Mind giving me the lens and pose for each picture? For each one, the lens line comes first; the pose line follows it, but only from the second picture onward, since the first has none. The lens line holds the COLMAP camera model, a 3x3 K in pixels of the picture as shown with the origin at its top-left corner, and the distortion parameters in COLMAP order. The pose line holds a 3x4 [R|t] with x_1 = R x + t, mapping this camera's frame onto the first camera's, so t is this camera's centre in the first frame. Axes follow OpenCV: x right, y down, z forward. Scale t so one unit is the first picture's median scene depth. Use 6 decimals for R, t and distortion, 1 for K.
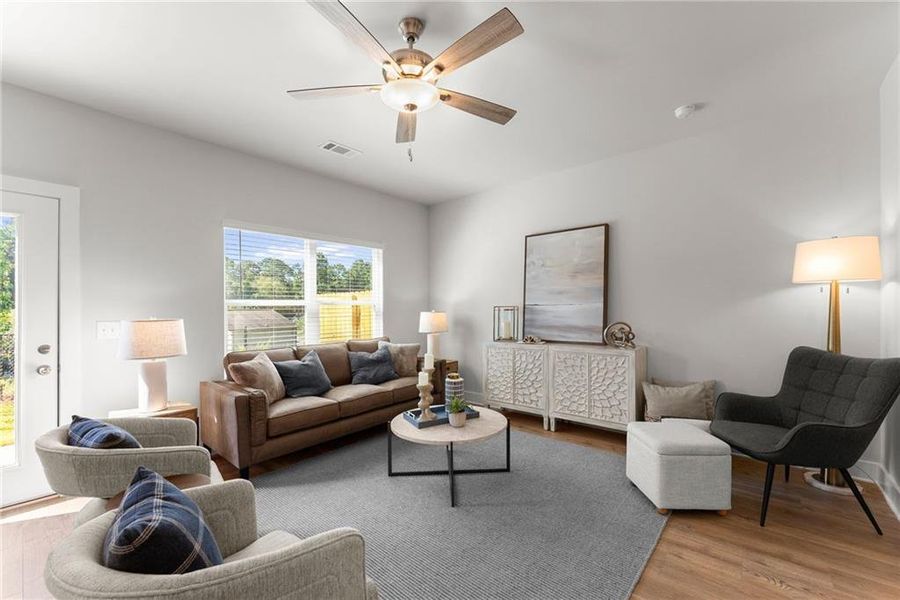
lens RADIAL K [[363.0, 0, 453.8], [0, 363.0, 305.7], [0, 0, 1]] dist [-0.001931, -0.000101]
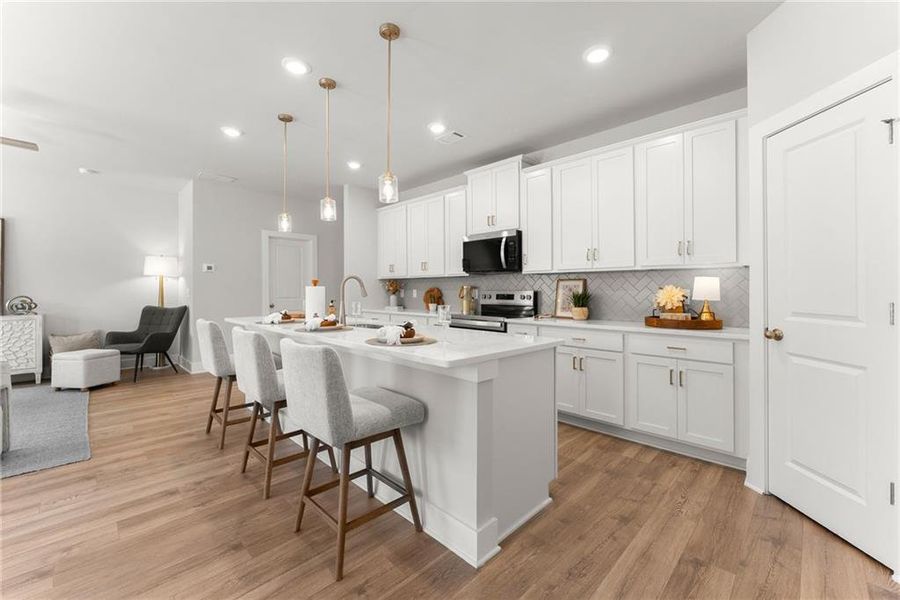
lens RADIAL K [[367.0, 0, 449.9], [0, 367.0, 292.6], [0, 0, 1]] dist [-0.003015, -0.000671]
pose [[0.080106, 0.009101, 0.996745, -0.684551], [-0.006762, 0.999940, -0.008587, 0.029532], [-0.996763, -0.006052, 0.080163, -0.617034]]
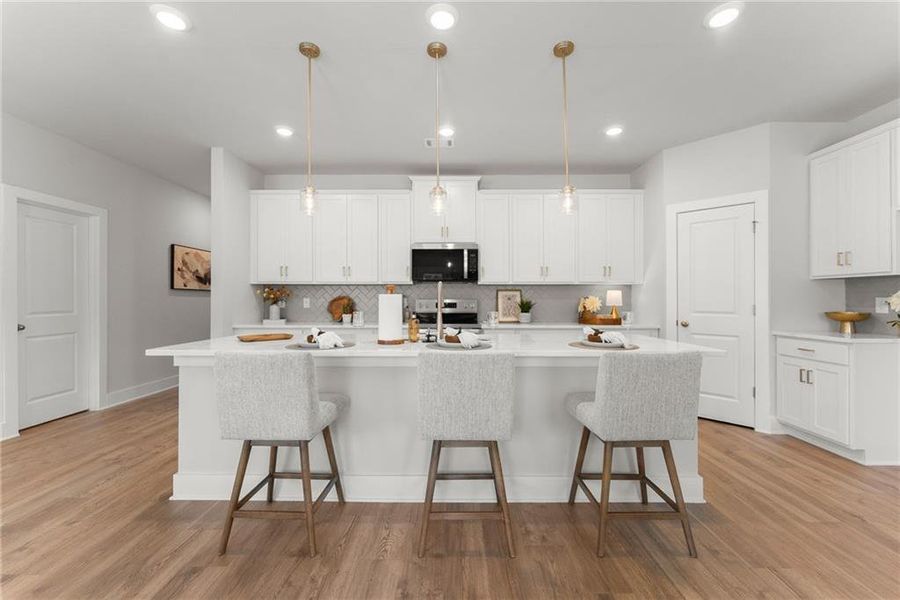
lens RADIAL K [[360.9, 0, 449.9], [0, 360.9, 301.5], [0, 0, 1]] dist [-0.001868, -0.000426]
pose [[-0.637863, 0.009502, 0.770091, -0.448342], [0.004417, 0.999953, -0.008680, 0.029404], [-0.770137, -0.002135, -0.637875, 0.036823]]
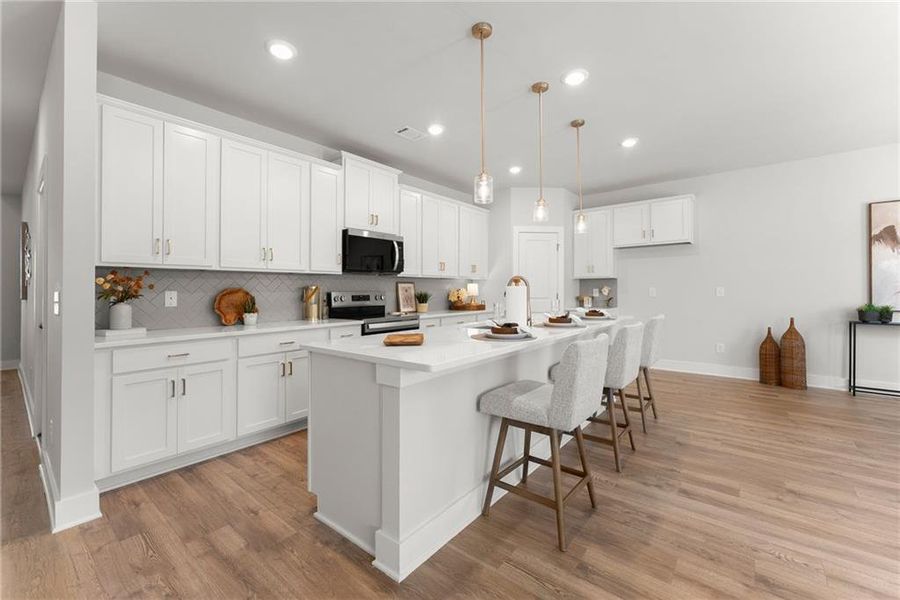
lens RADIAL K [[367.0, 0, 449.9], [0, 367.0, 292.6], [0, 0, 1]] dist [-0.003015, -0.000671]
pose [[-0.999686, 0.021505, -0.012876, 0.202641], [0.021510, 0.999769, -0.000245, 0.021310], [0.012868, -0.000522, -0.999917, 0.405466]]
